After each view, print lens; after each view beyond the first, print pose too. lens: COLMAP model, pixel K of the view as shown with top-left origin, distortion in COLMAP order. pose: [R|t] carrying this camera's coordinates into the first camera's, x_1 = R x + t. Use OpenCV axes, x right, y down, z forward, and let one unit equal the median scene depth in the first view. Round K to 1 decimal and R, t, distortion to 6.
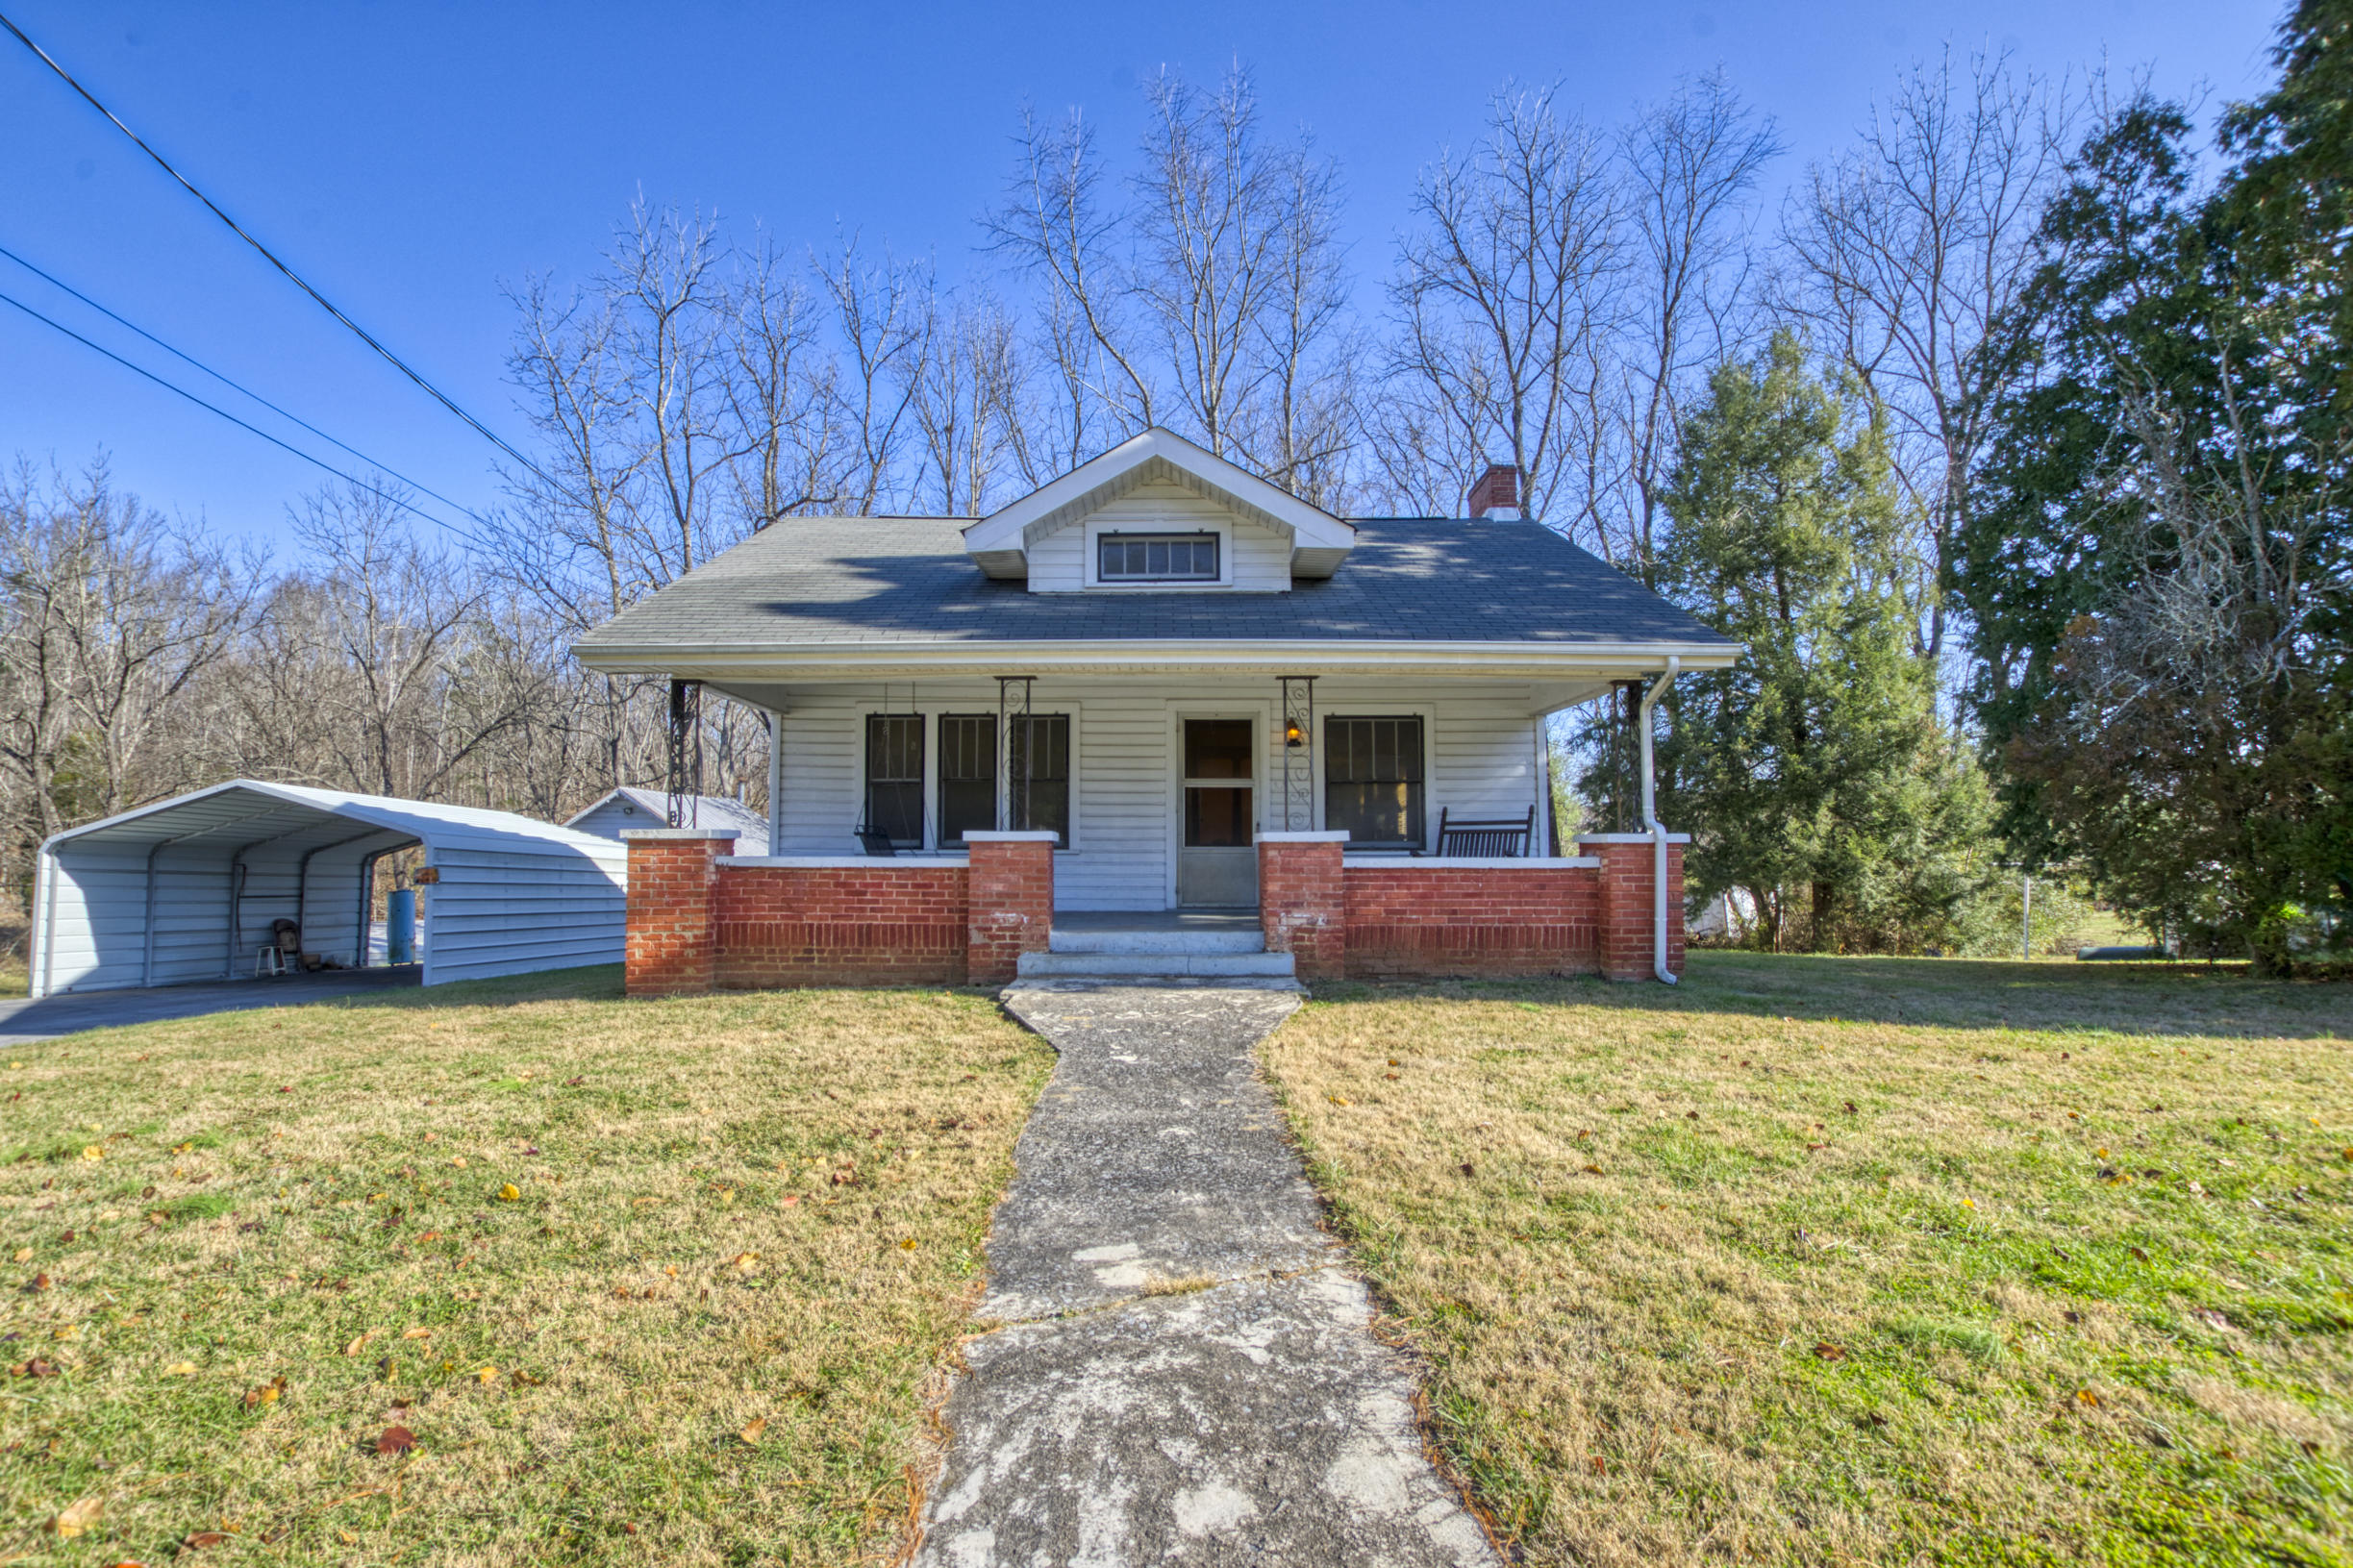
lens RADIAL K [[1043.6, 0, 1166.1], [0, 1043.6, 807.3], [0, 0, 1]] dist [-0.030179, 0.001014]
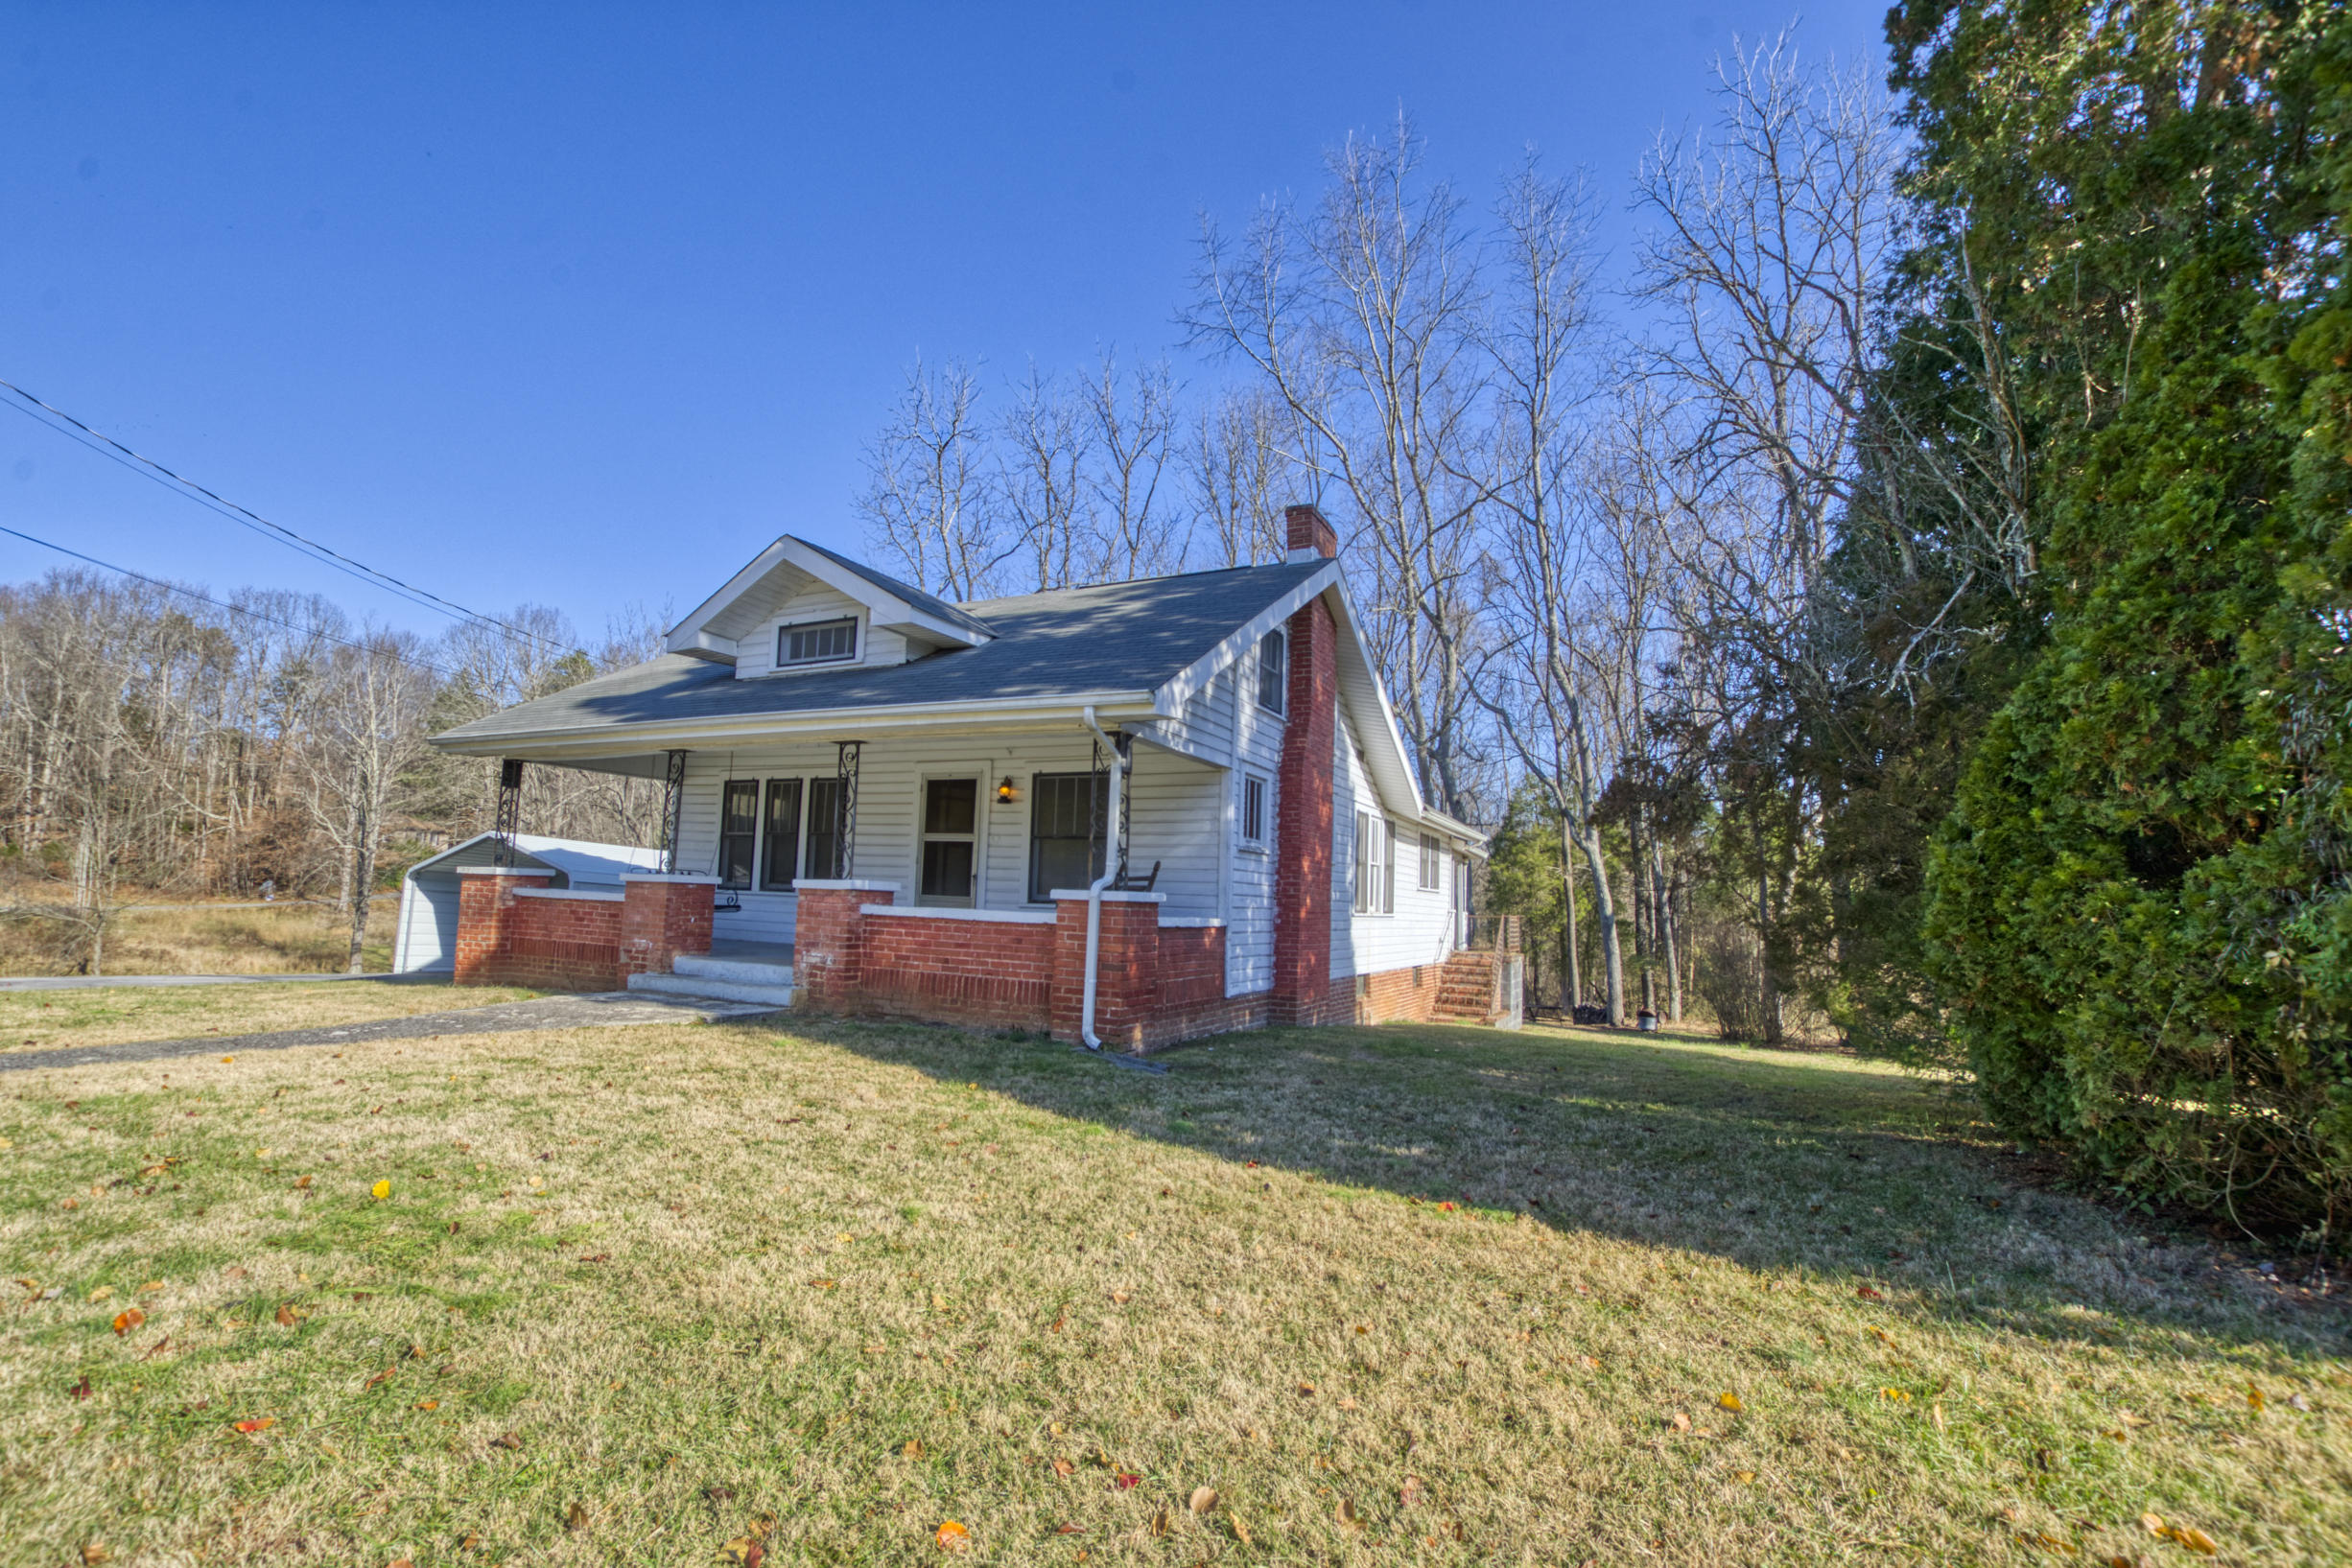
lens RADIAL K [[1043.1, 0, 1165.6], [0, 1043.1, 807.2], [0, 0, 1]] dist [-0.030179, 0.001014]
pose [[0.904760, -0.006541, -0.425872, 0.720872], [-0.016570, 0.998585, -0.050539, -0.003154], [0.425600, 0.052782, 0.903371, 0.107881]]
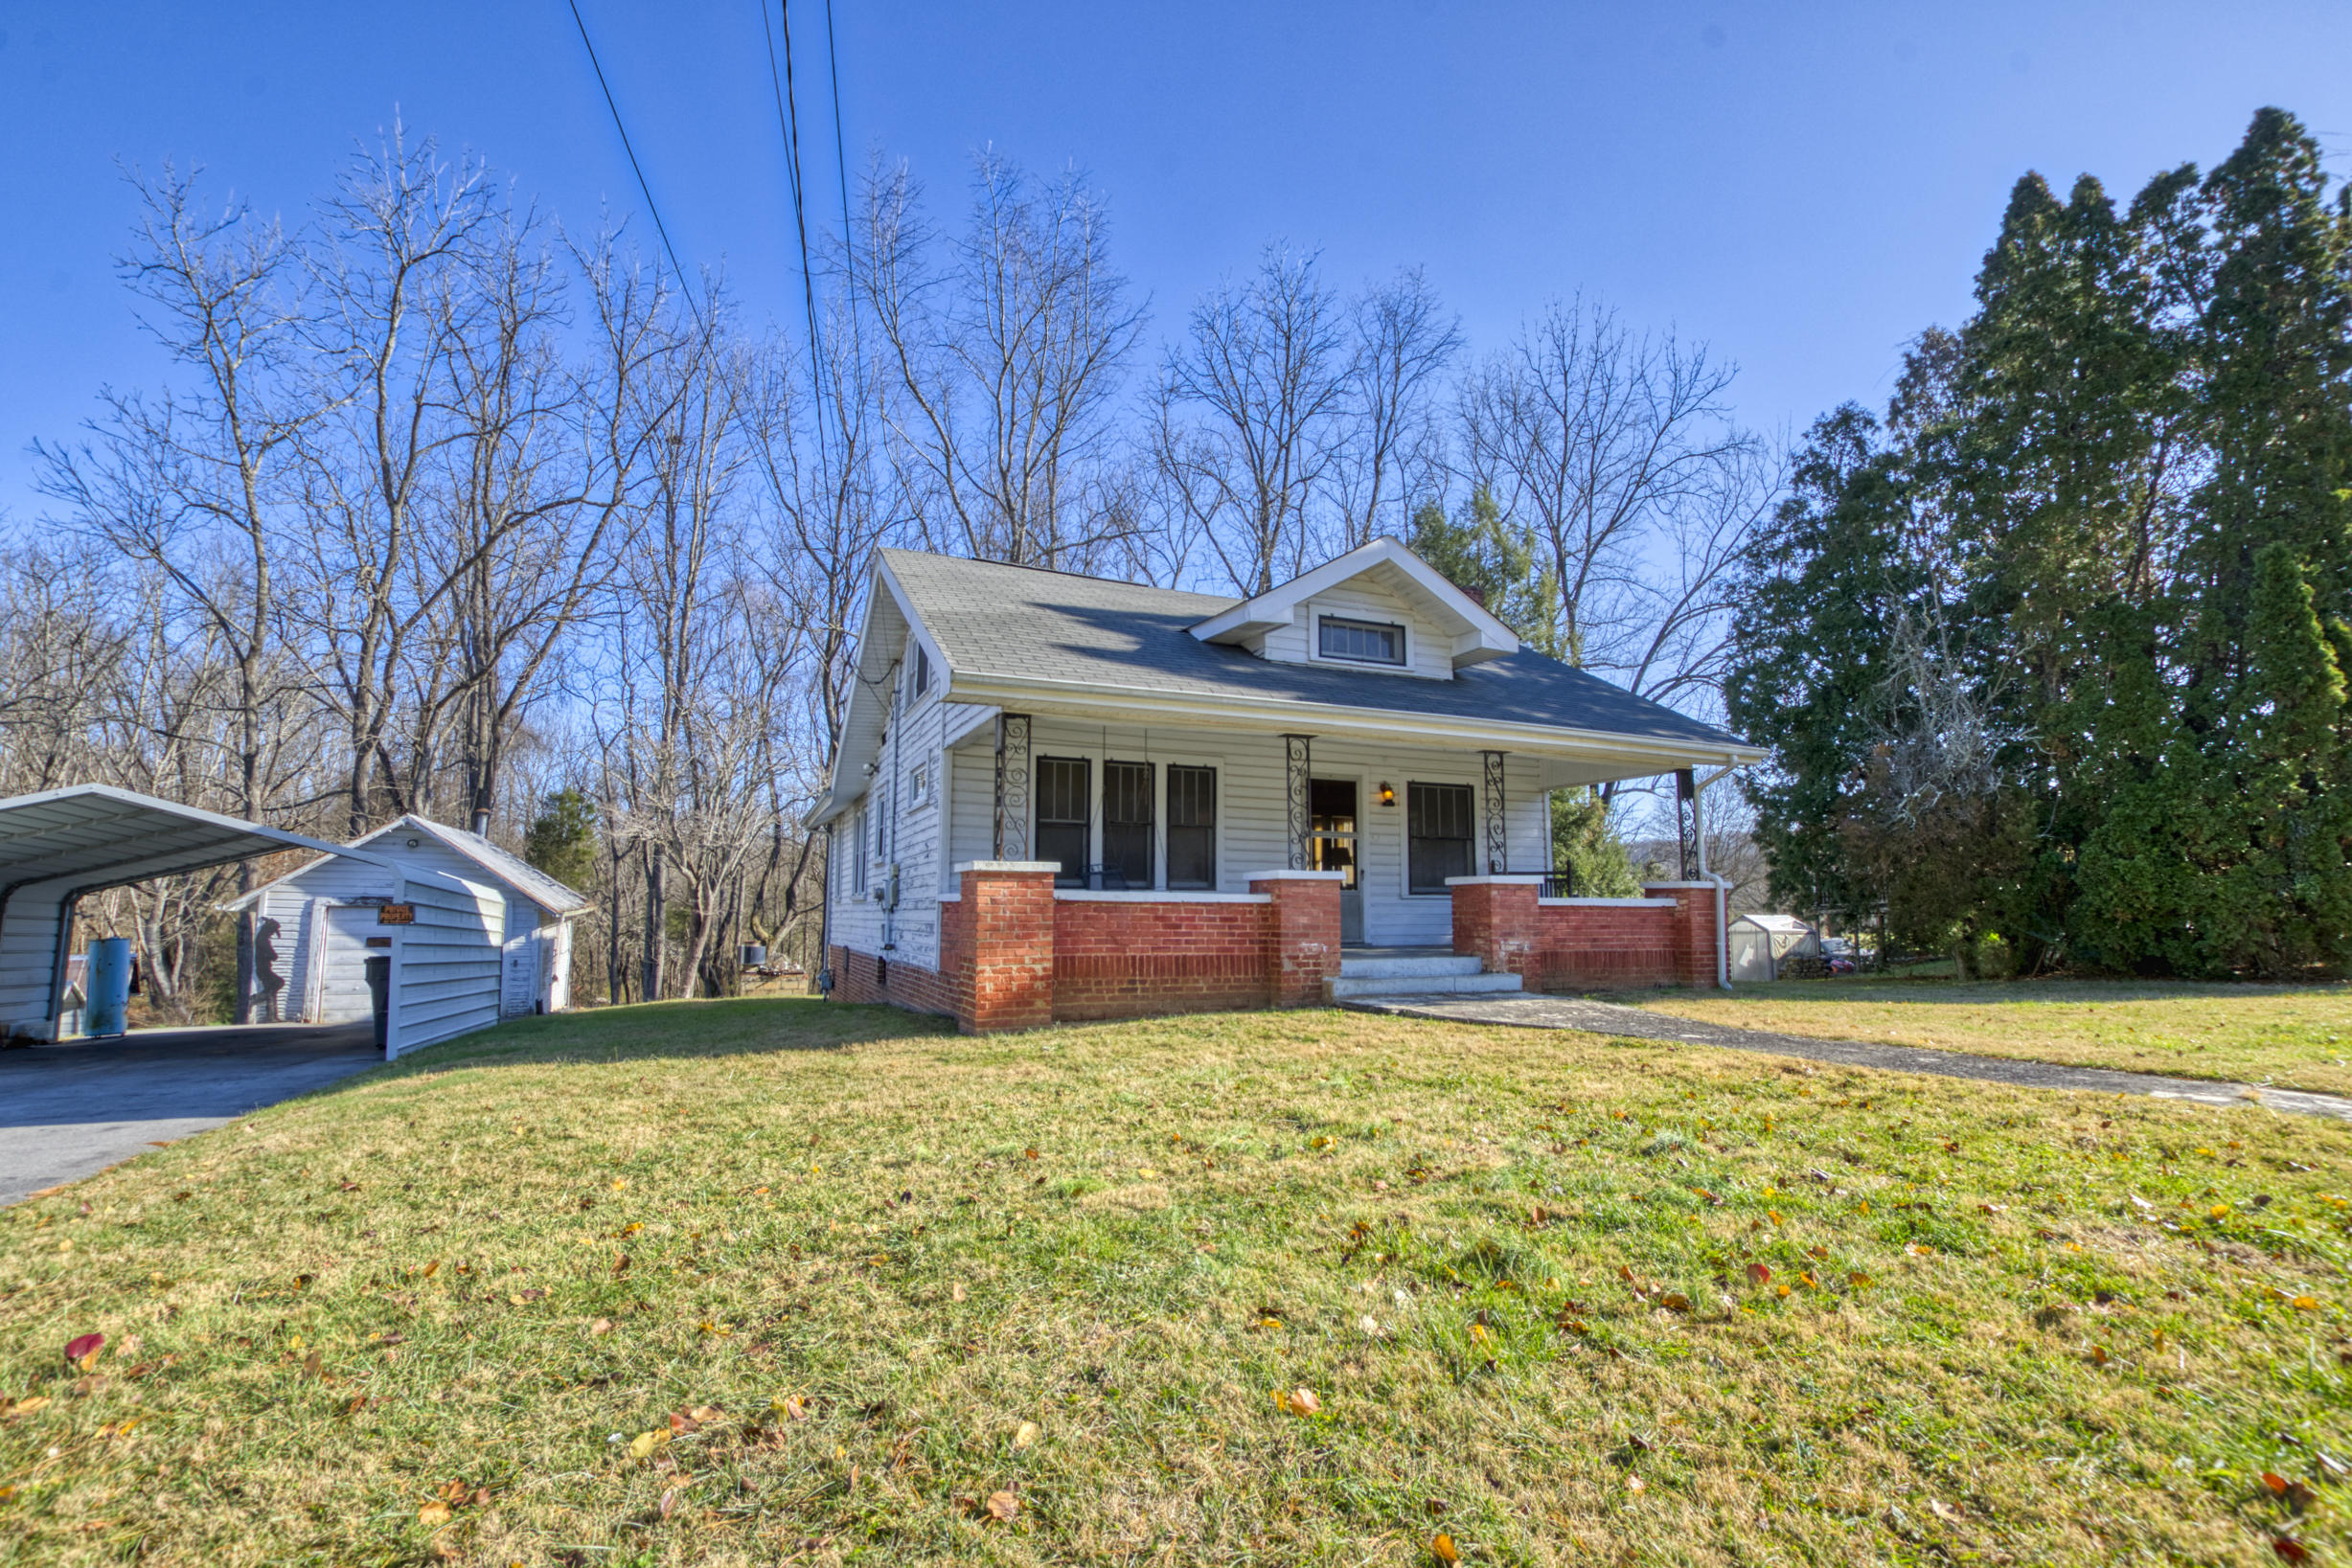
lens RADIAL K [[1043.1, 0, 1165.6], [0, 1043.1, 807.2], [0, 0, 1]] dist [-0.030179, 0.001014]
pose [[0.919926, 0.043961, 0.389620, -0.568876], [-0.022400, 0.997964, -0.059712, 0.019376], [-0.391452, 0.046203, 0.919038, 0.012299]]
